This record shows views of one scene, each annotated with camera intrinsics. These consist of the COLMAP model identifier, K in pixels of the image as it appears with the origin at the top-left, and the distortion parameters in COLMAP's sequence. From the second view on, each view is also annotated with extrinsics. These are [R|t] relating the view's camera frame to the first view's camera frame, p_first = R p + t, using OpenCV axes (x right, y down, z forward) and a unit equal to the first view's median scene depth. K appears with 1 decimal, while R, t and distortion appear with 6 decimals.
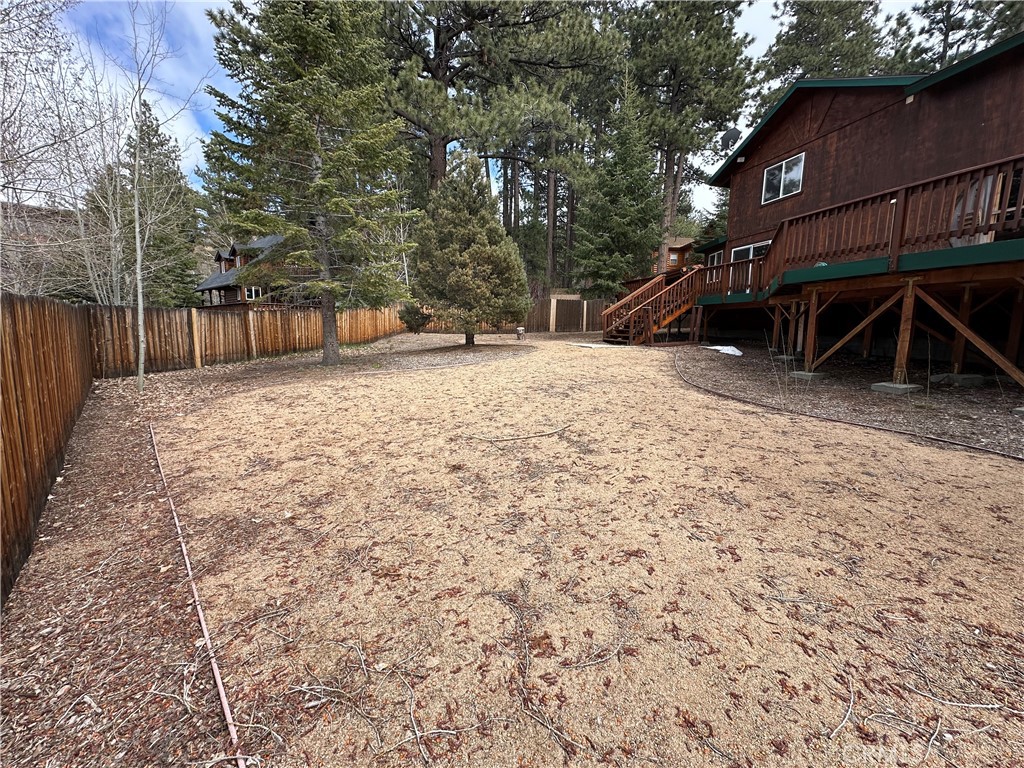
lens RADIAL K [[411.4, 0, 514.0], [0, 411.4, 379.6], [0, 0, 1]] dist [-0.002971, 0.001716]
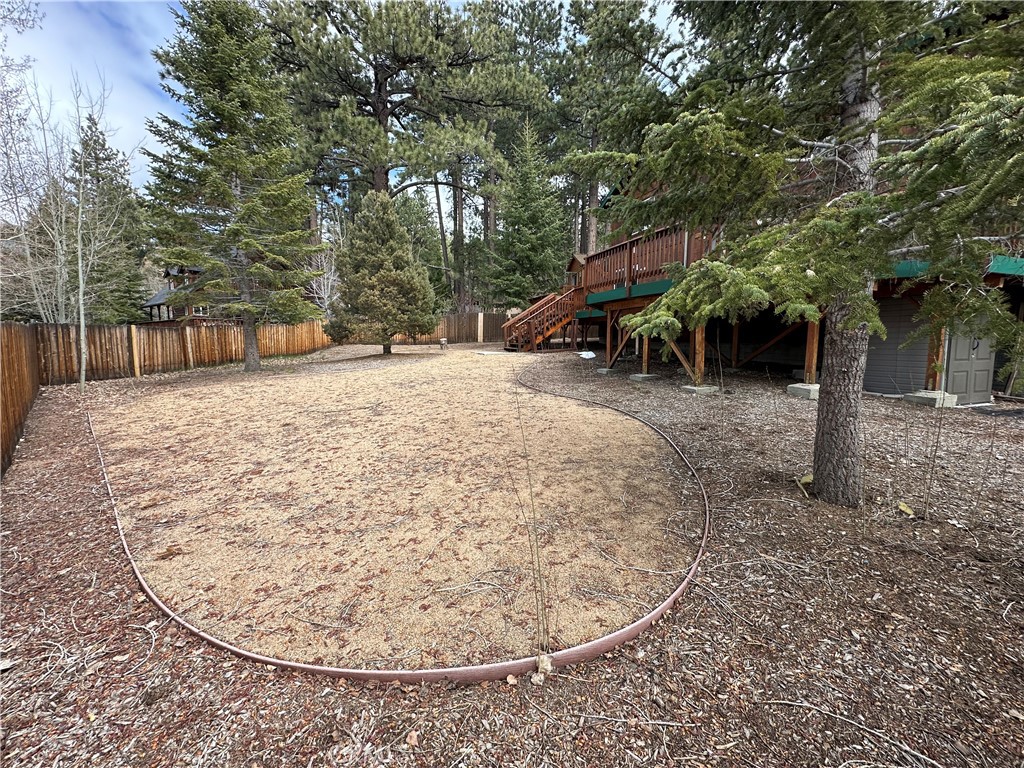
lens RADIAL K [[411.4, 0, 513.9], [0, 411.4, 380.6], [0, 0, 1]] dist [-0.002971, 0.001716]
pose [[0.997608, -0.018352, 0.066649, 0.195141], [0.019952, 0.999526, -0.023425, 0.028874], [-0.066188, 0.024698, 0.997501, -0.204802]]
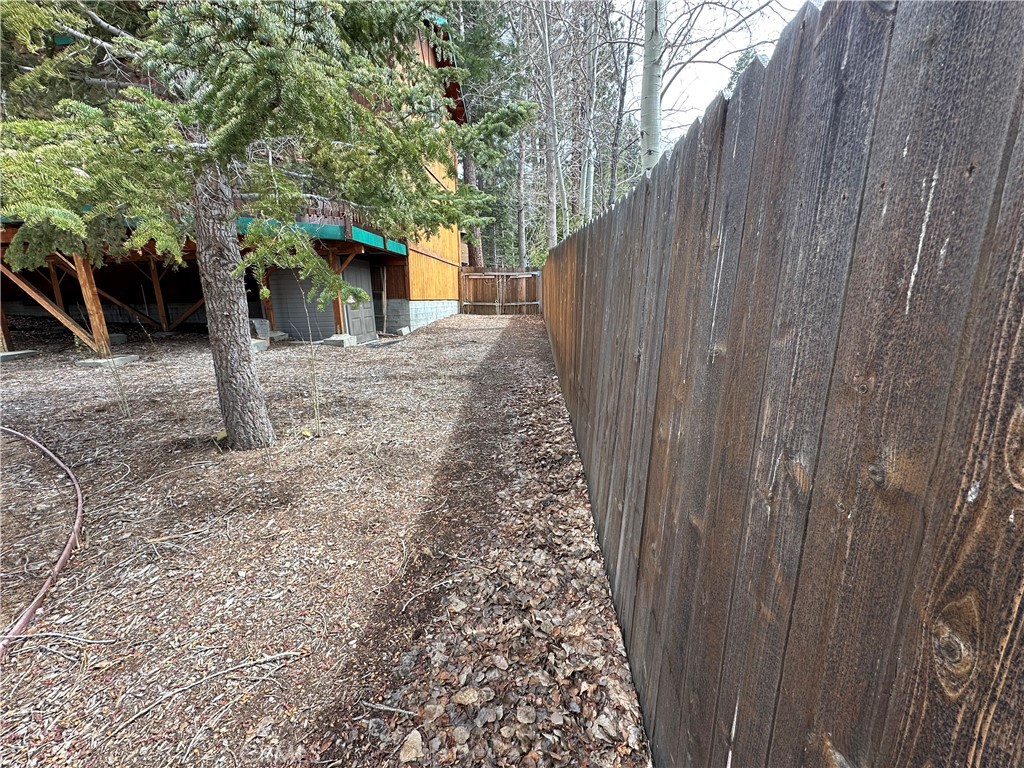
lens RADIAL K [[411.4, 0, 511.7], [0, 411.4, 380.3], [0, 0, 1]] dist [-0.002971, 0.001716]
pose [[0.348448, -0.207570, 0.914056, 0.237108], [0.144147, 0.975438, 0.166559, 0.041108], [-0.926178, 0.073721, 0.369810, -0.210079]]
